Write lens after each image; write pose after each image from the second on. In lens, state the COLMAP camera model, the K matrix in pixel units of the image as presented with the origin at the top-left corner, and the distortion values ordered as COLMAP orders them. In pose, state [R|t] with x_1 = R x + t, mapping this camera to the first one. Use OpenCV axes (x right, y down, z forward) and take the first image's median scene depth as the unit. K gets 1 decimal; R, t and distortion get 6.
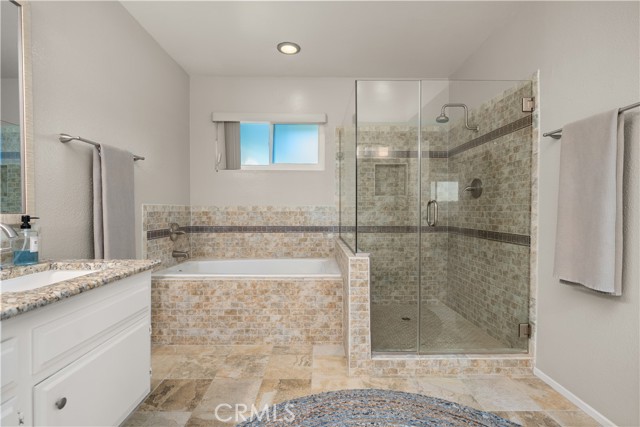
lens RADIAL K [[308.4, 0, 320.4], [0, 308.4, 216.0], [0, 0, 1]] dist [0.003087, 0.000141]
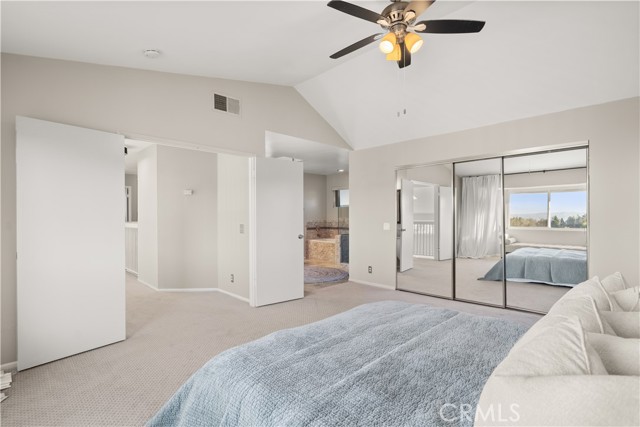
lens RADIAL K [[308.4, 0, 320.4], [0, 308.4, 216.0], [0, 0, 1]] dist [0.003087, 0.000141]
pose [[0.704214, 0.002113, -0.709985, 2.178194], [-0.010761, 0.999912, -0.007697, -0.061958], [0.709906, 0.013061, 0.704175, -1.481167]]
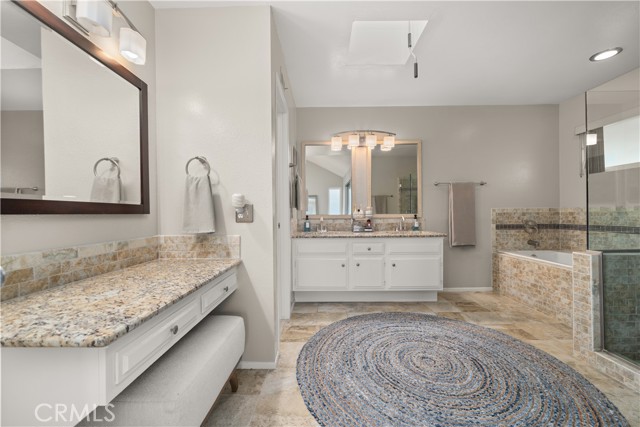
lens RADIAL K [[255.9, 0, 319.2], [0, 255.9, 215.1], [0, 0, 1]] dist [-0.001885, -0.000009]
pose [[-0.018522, 0.003084, -0.999824, 0.862438], [-0.008328, 0.999960, 0.003239, 0.002153], [0.999794, 0.008386, -0.018495, 0.062637]]
